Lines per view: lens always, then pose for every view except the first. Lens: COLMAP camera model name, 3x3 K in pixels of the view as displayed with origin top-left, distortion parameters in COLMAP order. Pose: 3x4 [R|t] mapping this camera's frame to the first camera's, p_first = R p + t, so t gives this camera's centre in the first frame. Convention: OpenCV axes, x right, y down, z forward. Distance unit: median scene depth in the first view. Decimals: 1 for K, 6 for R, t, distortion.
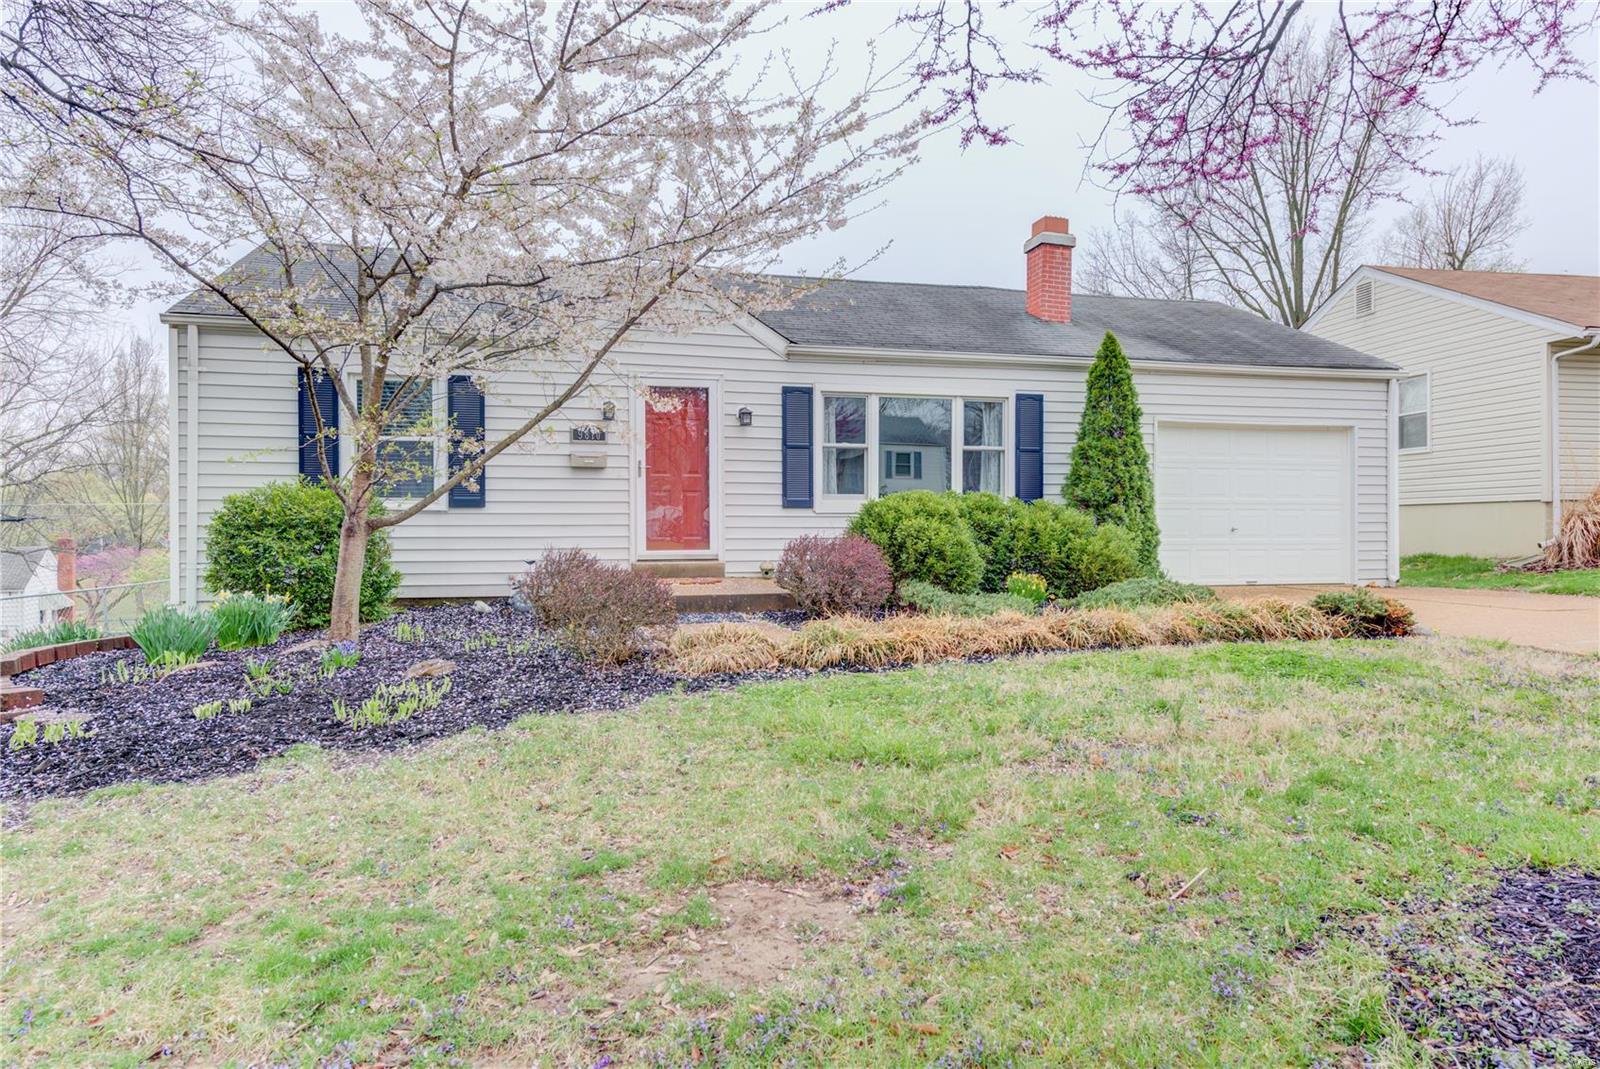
lens RADIAL K [[946.6, 0, 798.1], [0, 946.6, 535.6], [0, 0, 1]] dist [0.006638, -0.003127]
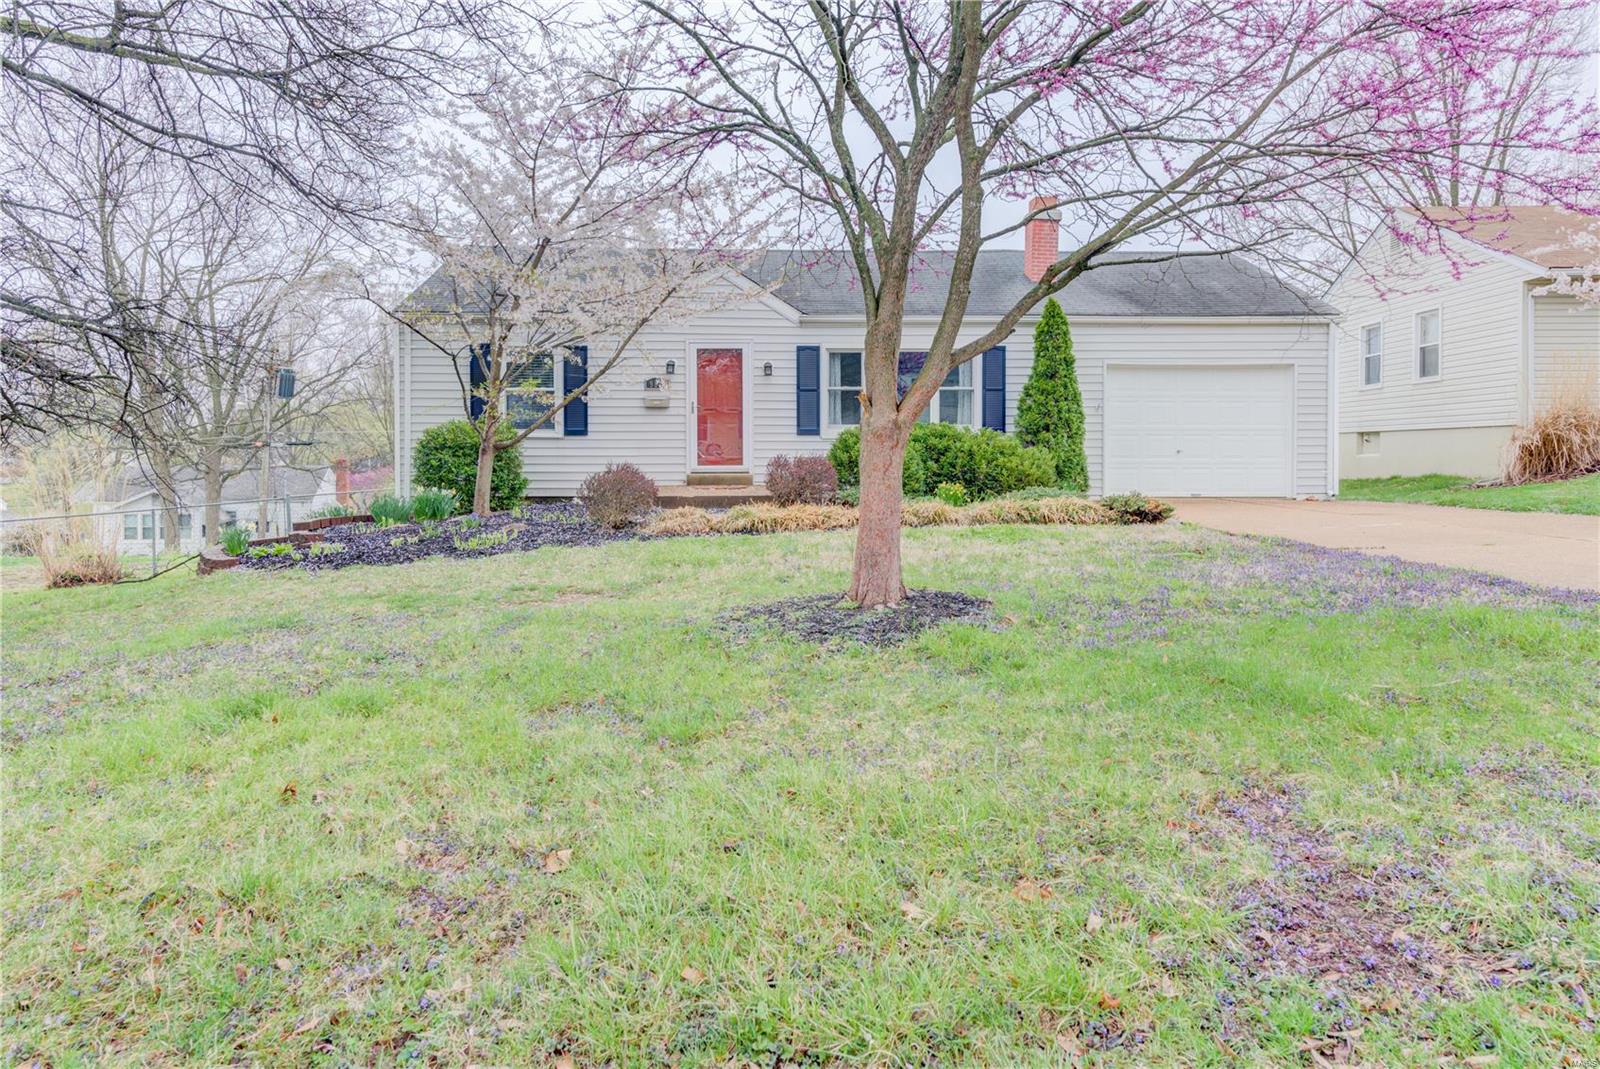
lens RADIAL K [[946.6, 0, 796.6], [0, 946.6, 470.2], [0, 0, 1]] dist [0.006638, -0.003127]
pose [[0.977762, 0.005075, -0.209655, 0.270663], [-0.002690, 0.999928, 0.011658, 0.005558], [0.209699, -0.010835, 0.977706, -0.336668]]
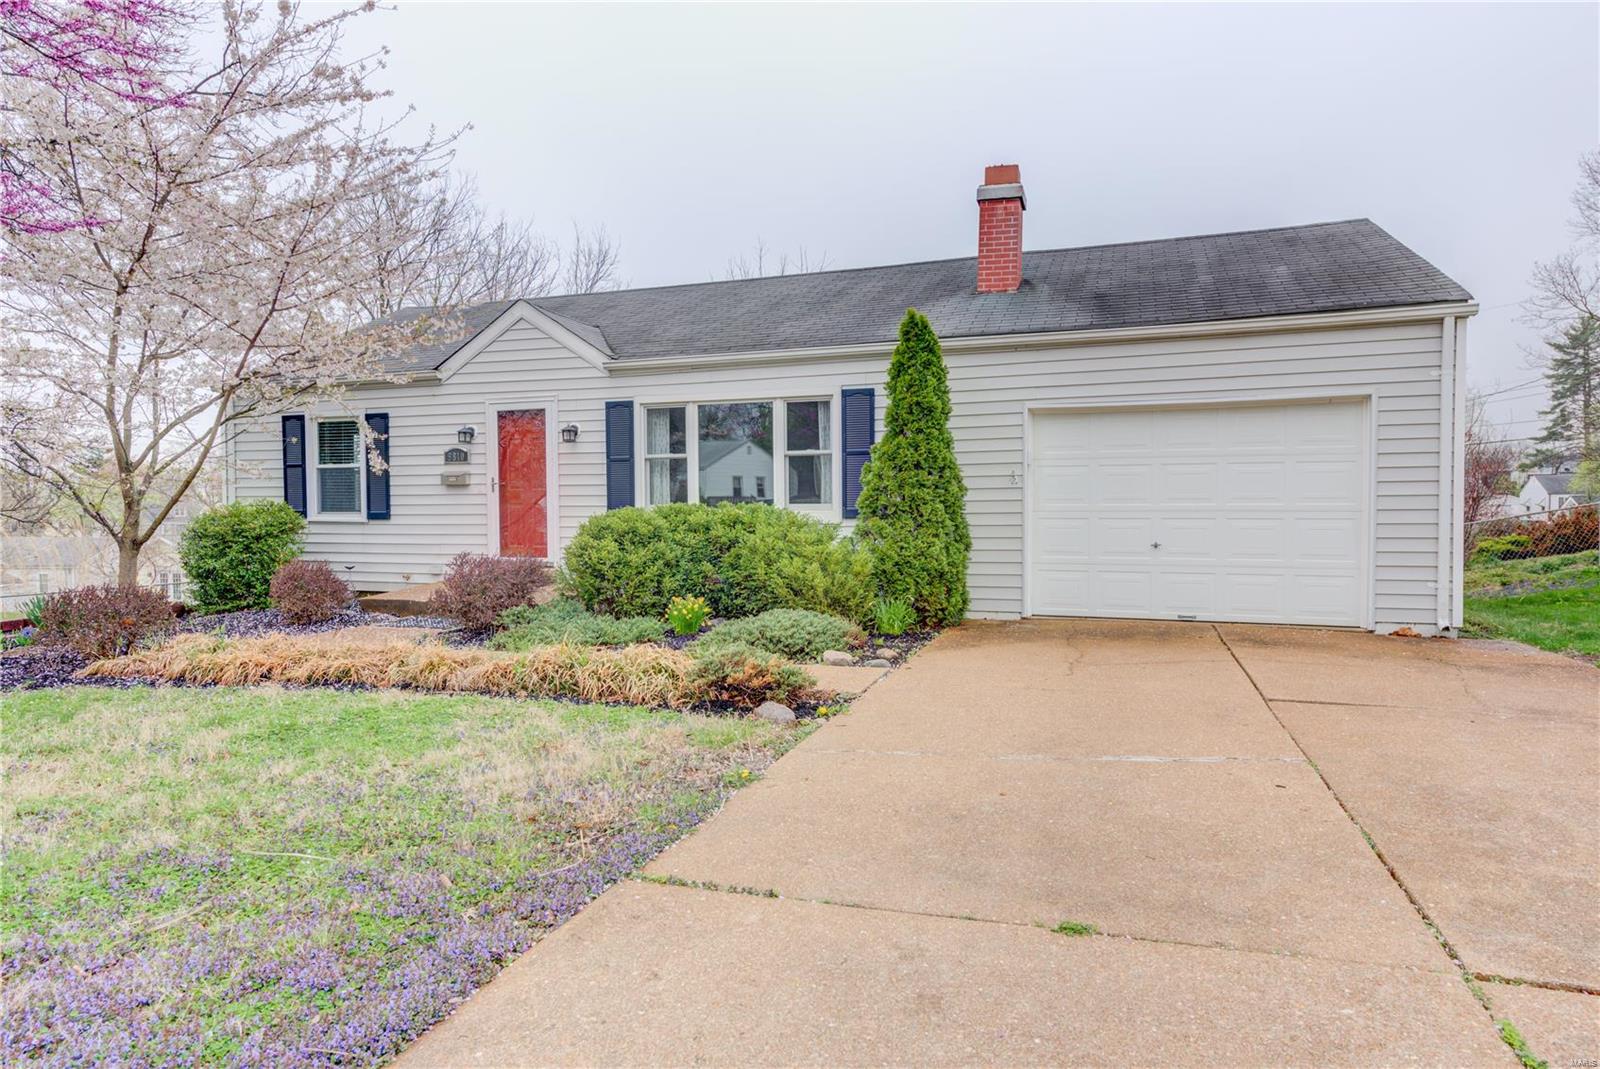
lens RADIAL K [[946.6, 0, 799.7], [0, 946.6, 534.0], [0, 0, 1]] dist [0.006638, -0.003127]
pose [[0.831038, 0.012358, -0.556078, 0.738853], [-0.004641, 0.999872, 0.015284, -0.029806], [0.556196, -0.010121, 0.830989, 0.255279]]
